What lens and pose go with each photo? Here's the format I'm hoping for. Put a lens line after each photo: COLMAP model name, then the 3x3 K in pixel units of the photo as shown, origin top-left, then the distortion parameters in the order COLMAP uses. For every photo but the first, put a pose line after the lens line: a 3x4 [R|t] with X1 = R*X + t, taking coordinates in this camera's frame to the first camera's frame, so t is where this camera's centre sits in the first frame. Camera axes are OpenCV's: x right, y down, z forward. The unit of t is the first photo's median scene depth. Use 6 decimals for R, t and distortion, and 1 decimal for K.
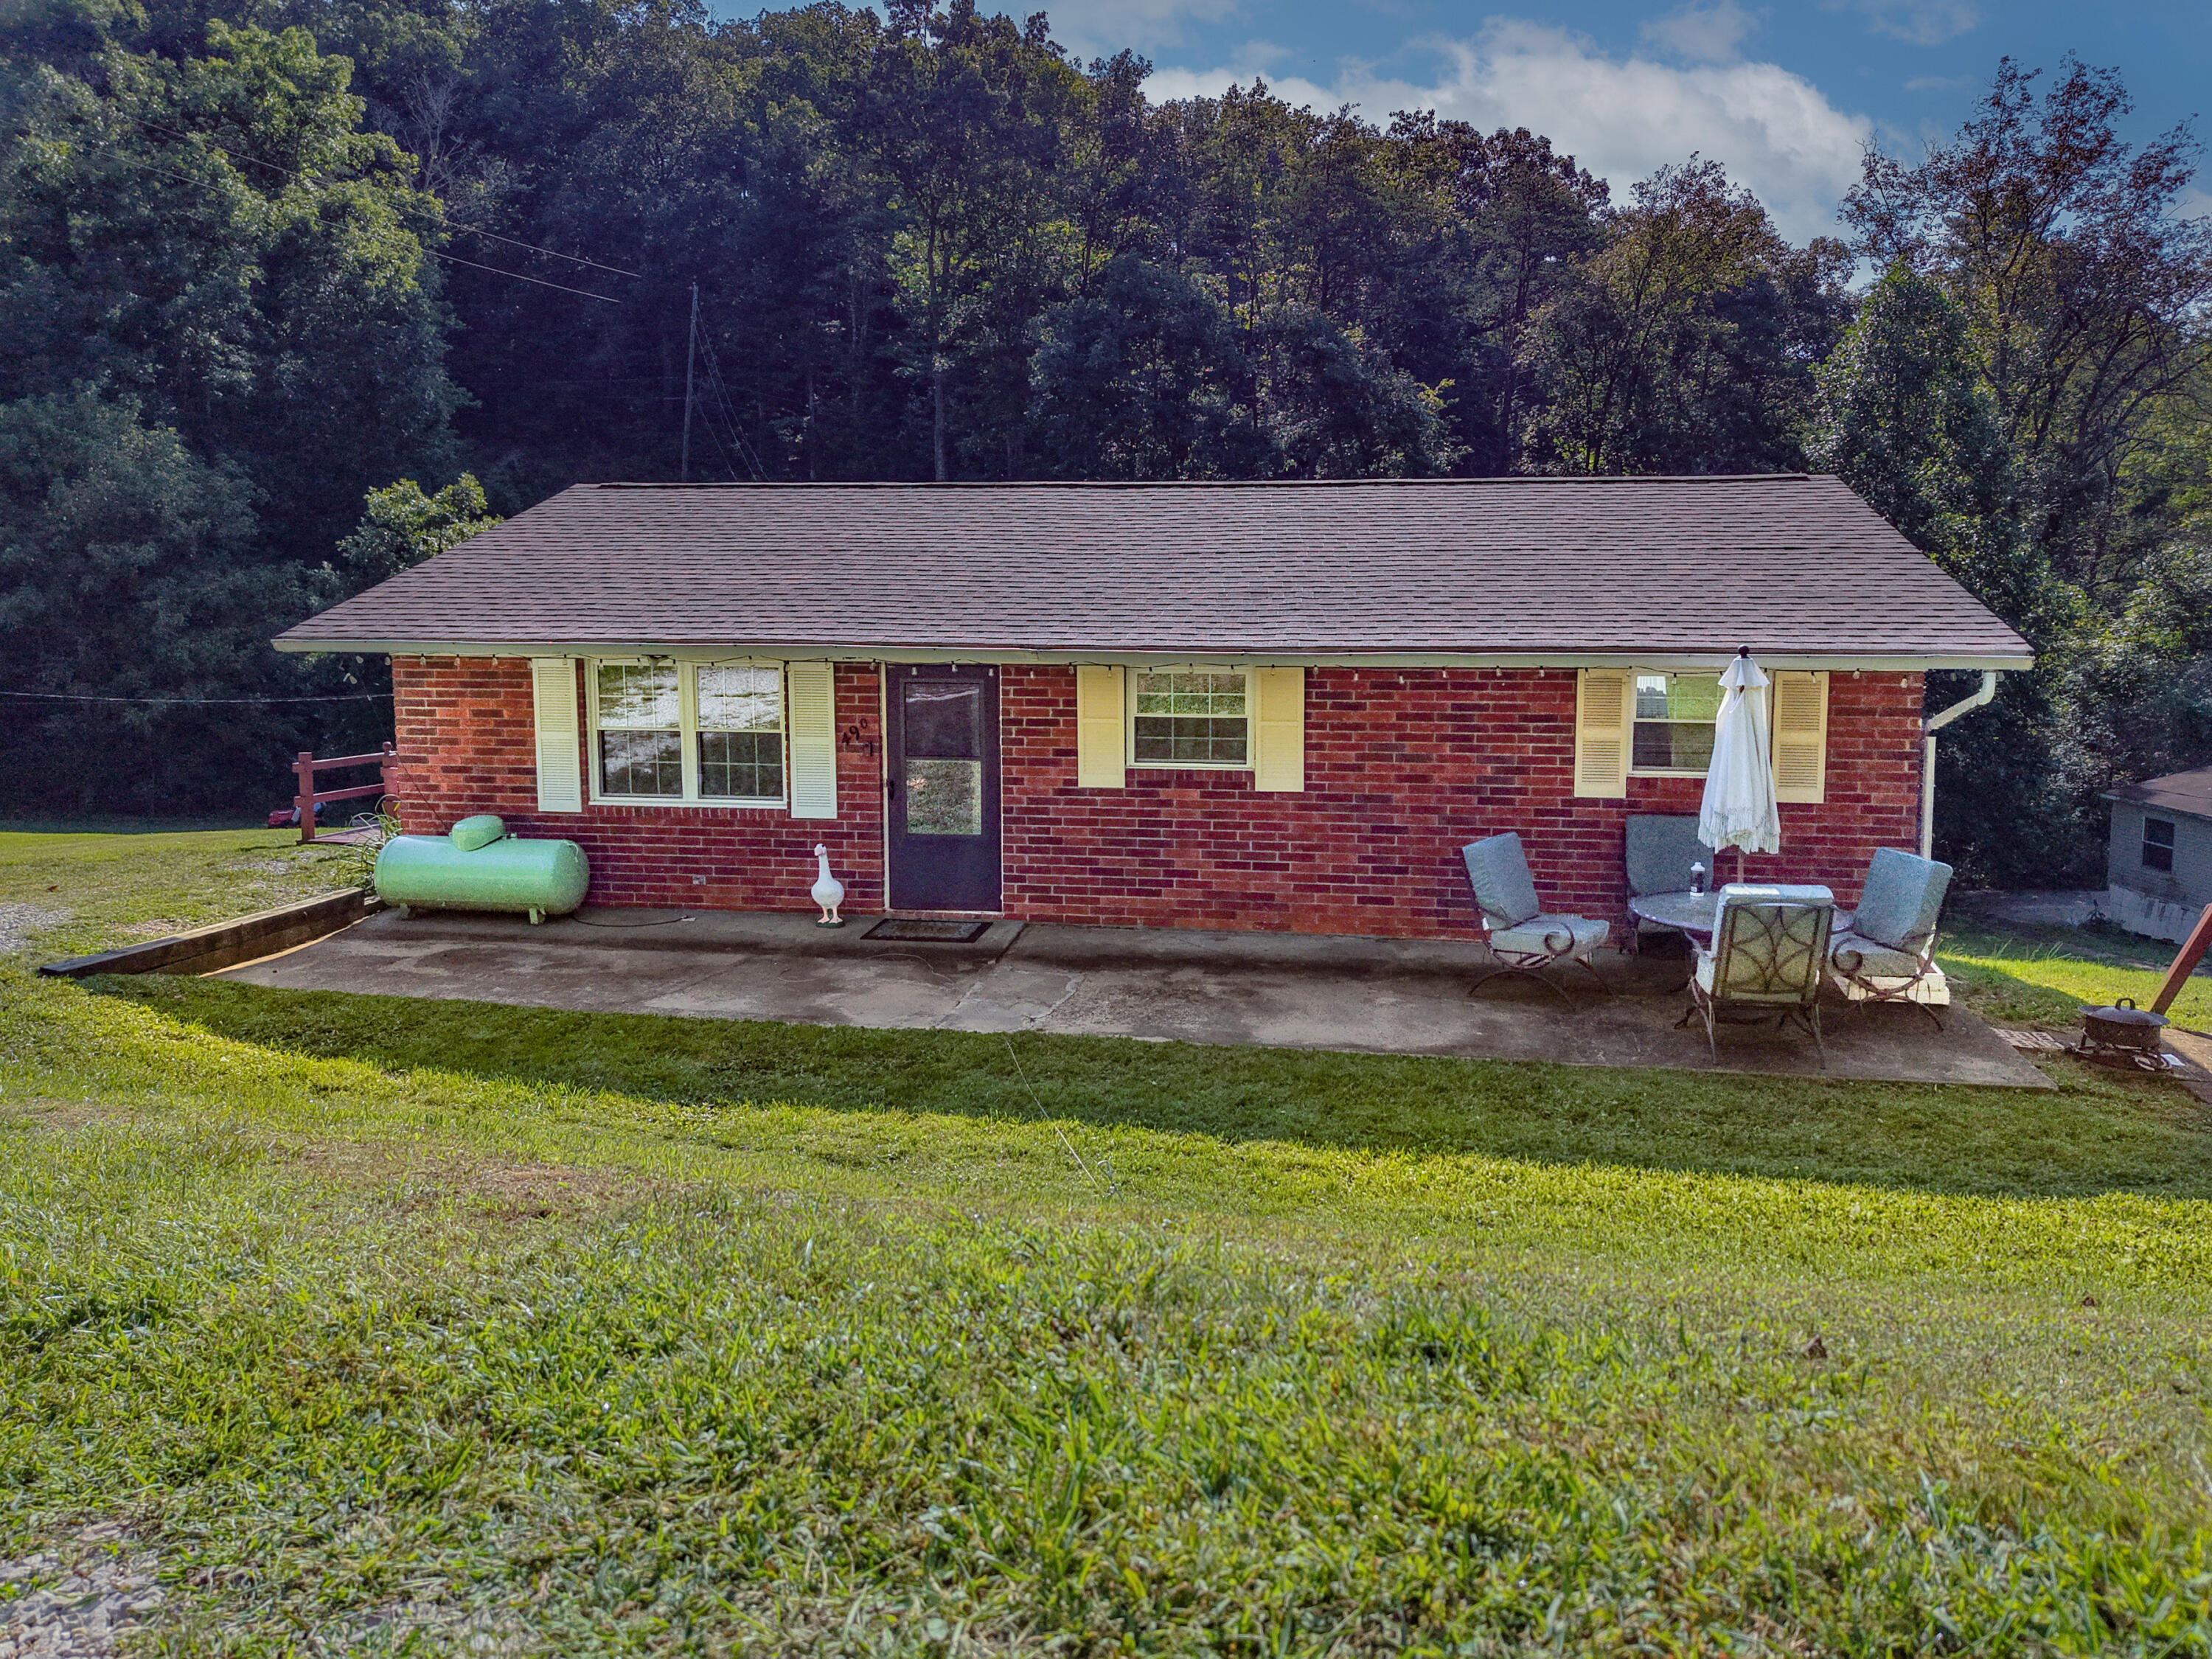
lens RADIAL K [[1486.5, 0, 1199.3], [0, 1486.5, 794.8], [0, 0, 1]] dist [0.091481, -0.145278]
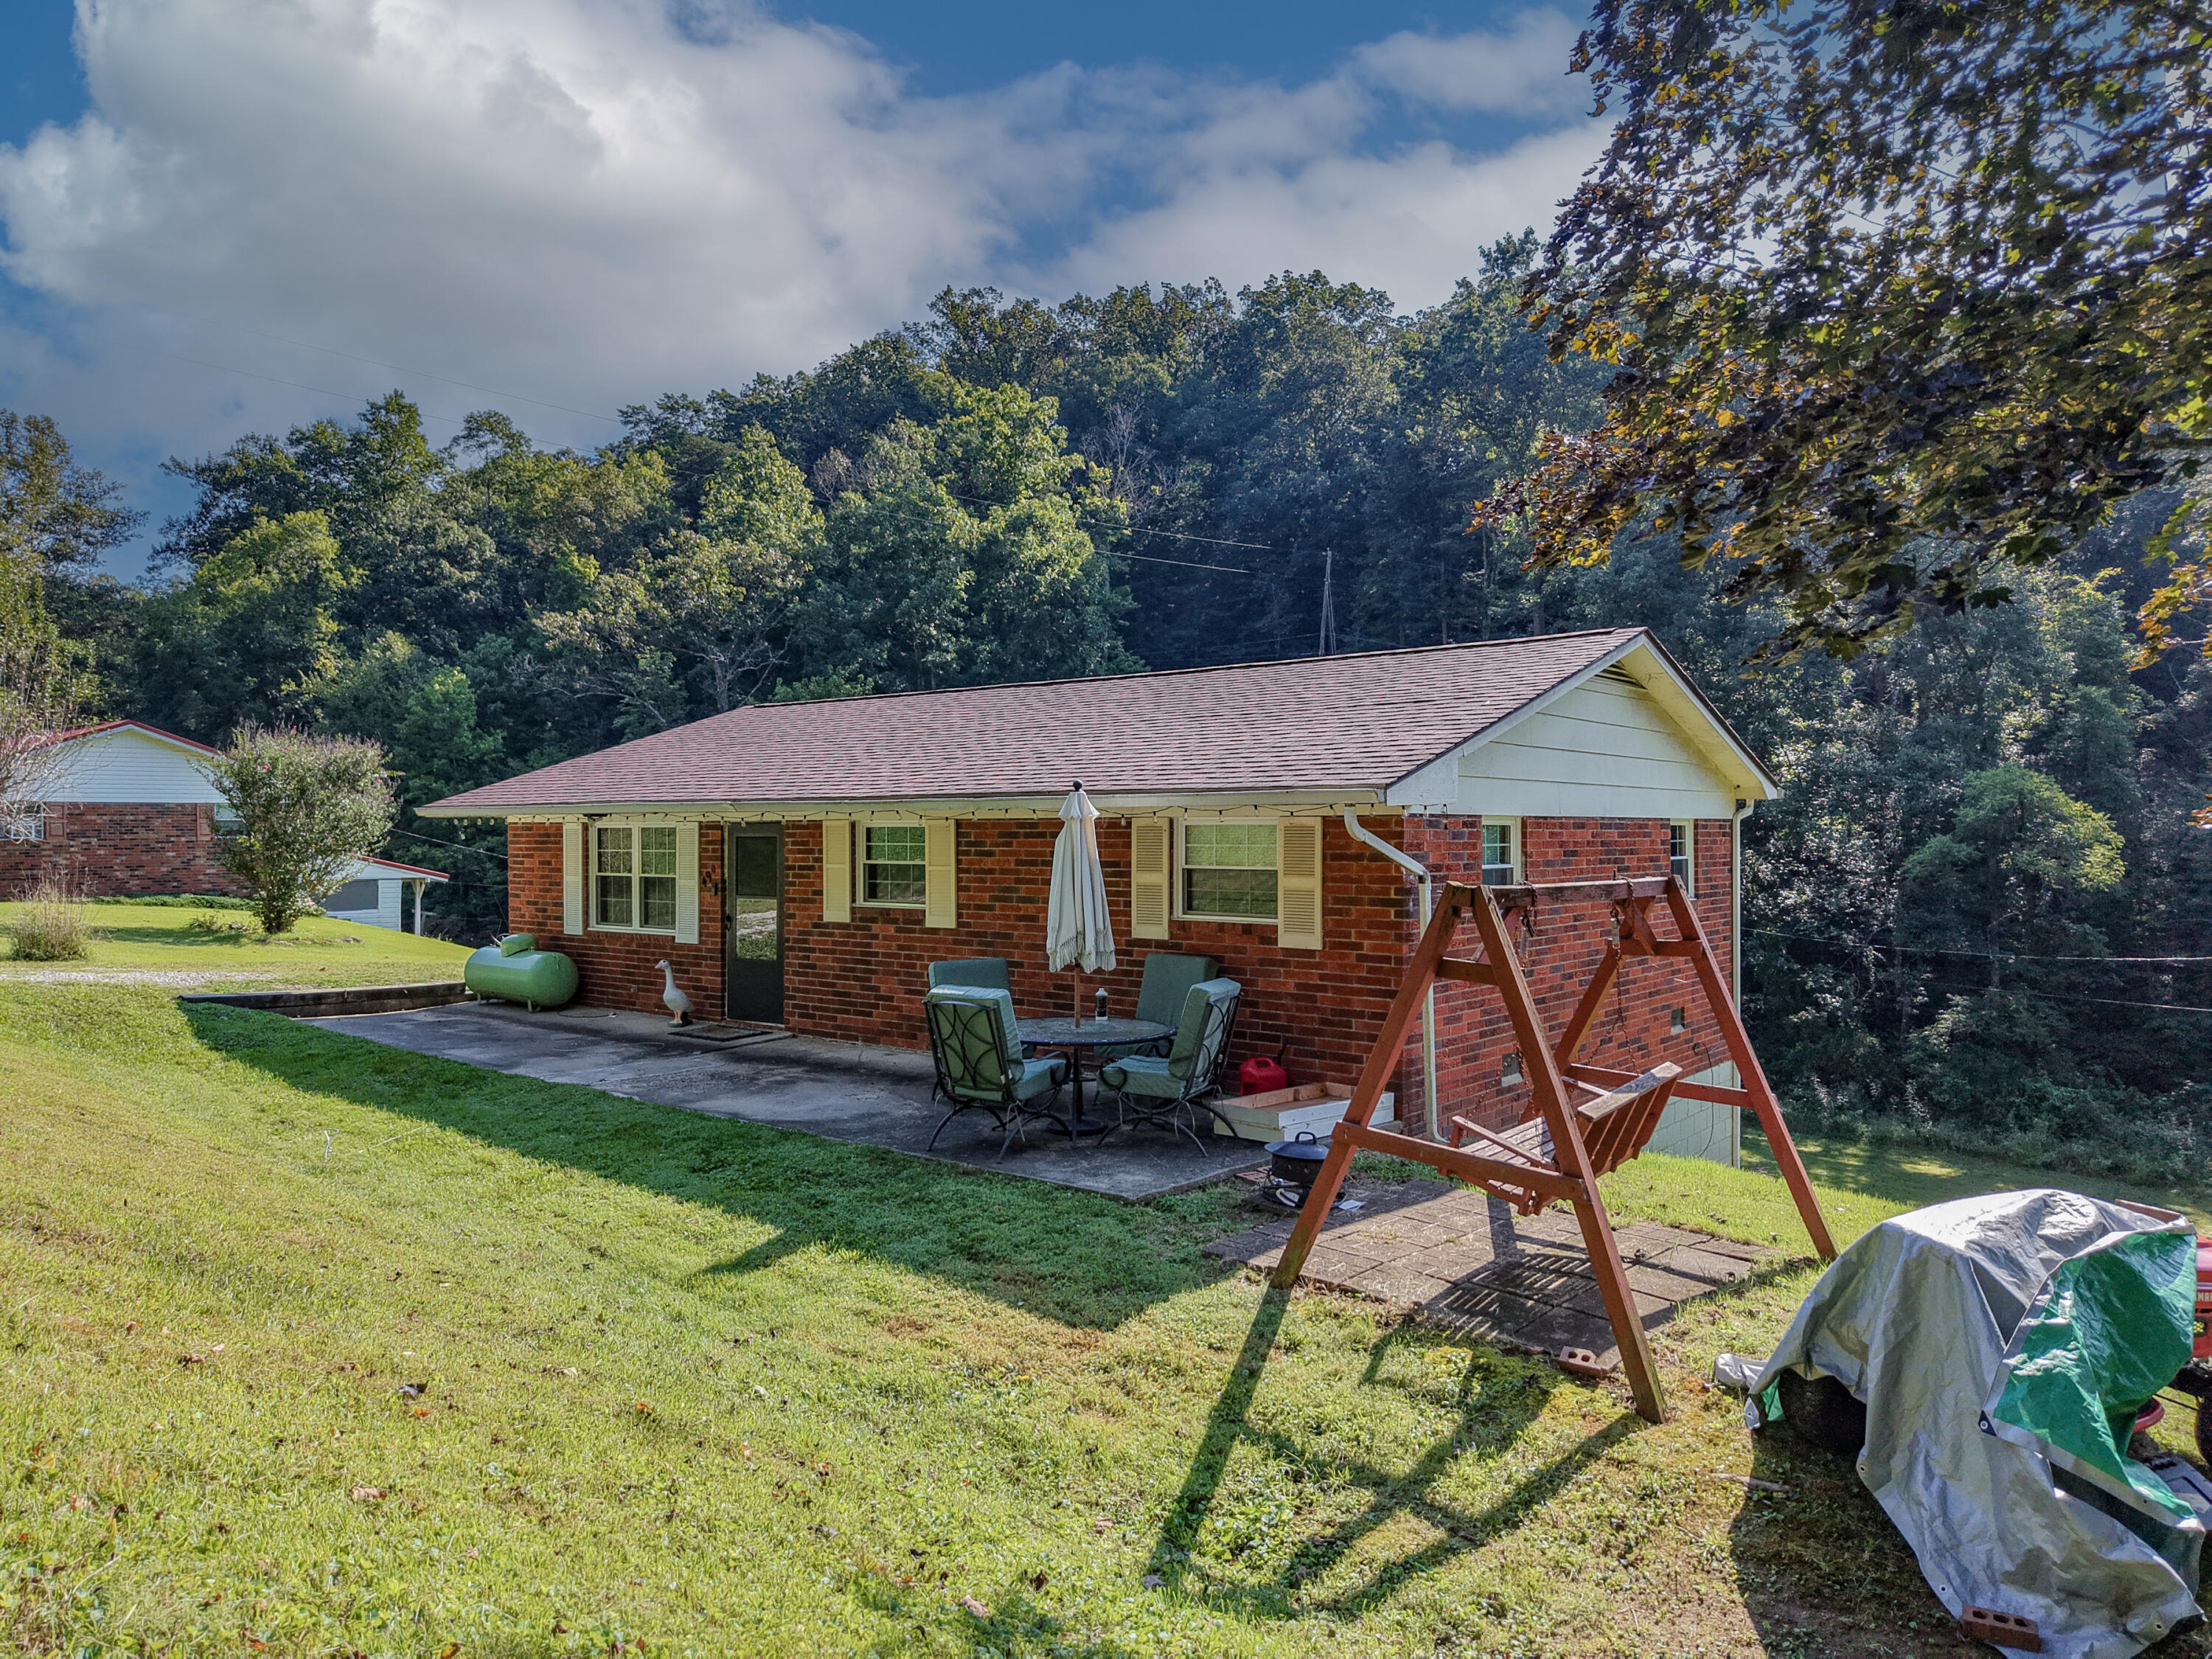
lens RADIAL K [[1523.4, 0, 1097.7], [0, 1523.4, 781.6], [0, 0, 1]] dist [0.058934, -0.067634]
pose [[0.848233, -0.021040, -0.529206, 0.762699], [-0.068982, 0.986310, -0.149781, 0.052995], [0.525112, 0.163555, 0.835169, 0.058888]]
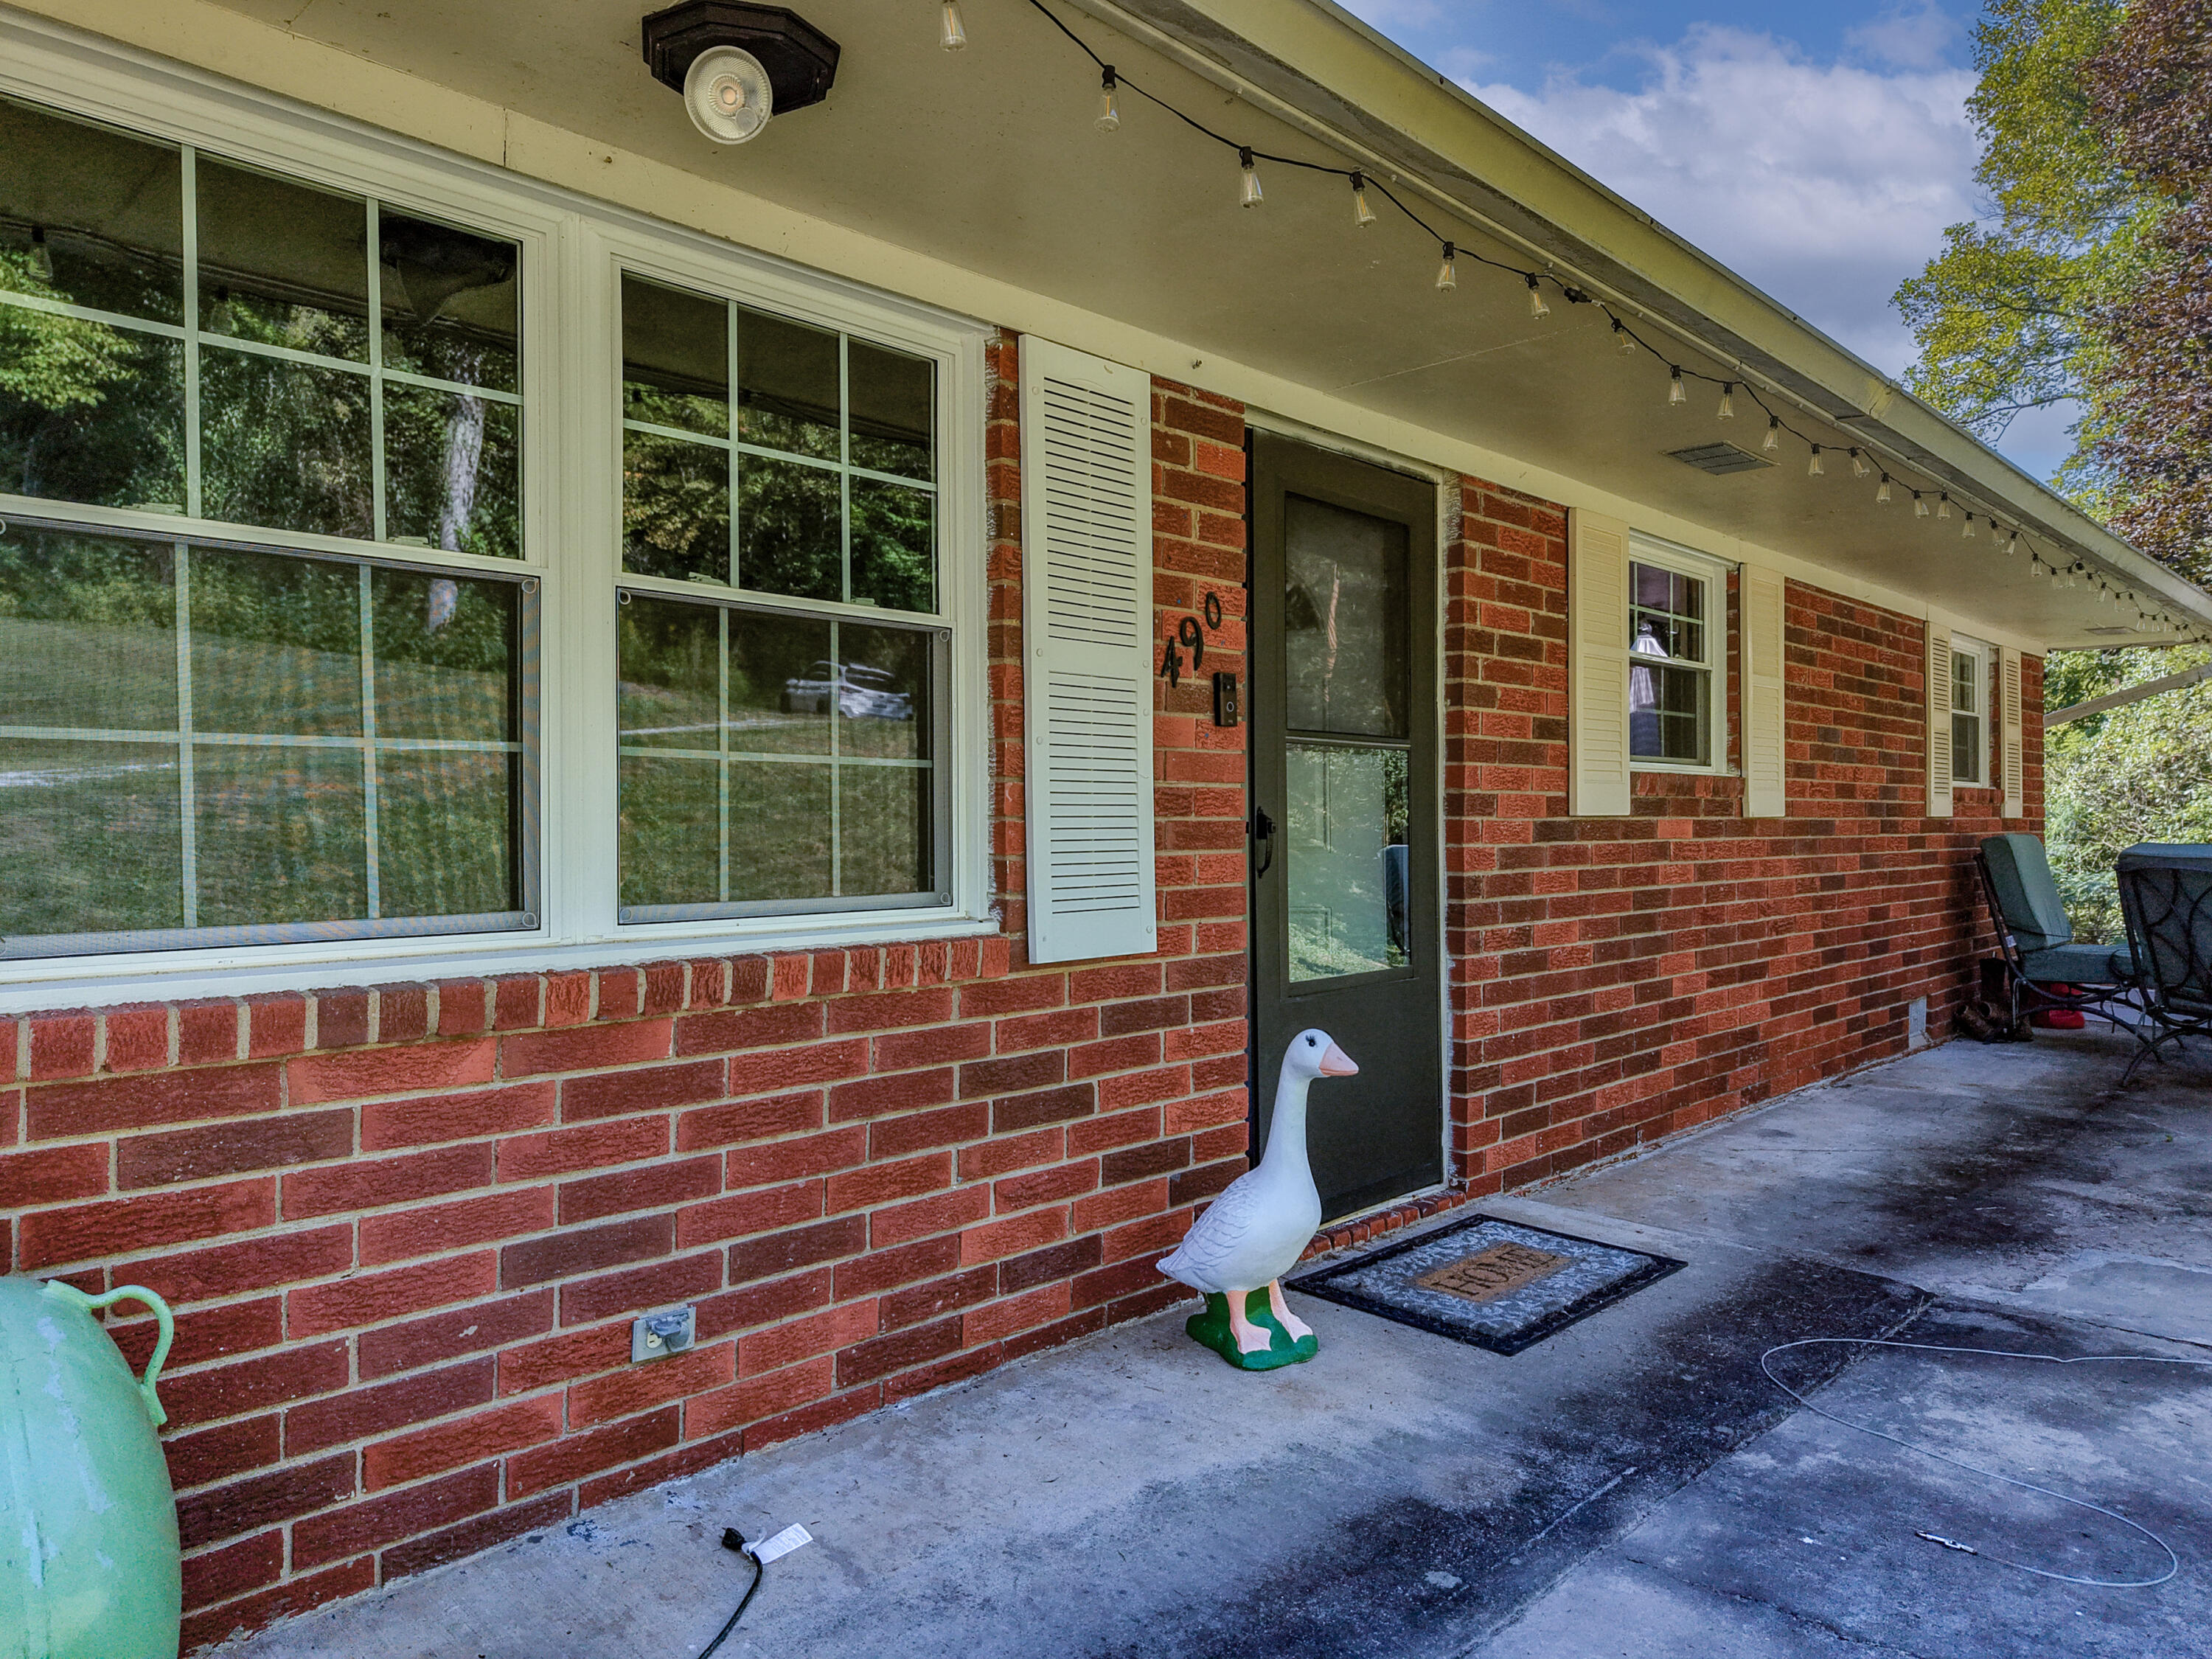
lens RADIAL K [[1495.2, 0, 1106.0], [0, 1495.2, 829.5], [0, 0, 1]] dist [0.067363, -0.095081]
pose [[0.579544, -0.006038, 0.814919, -0.477677], [0.122644, 0.989230, -0.079892, 0.014886], [-0.805660, 0.146246, 0.574042, 0.863616]]
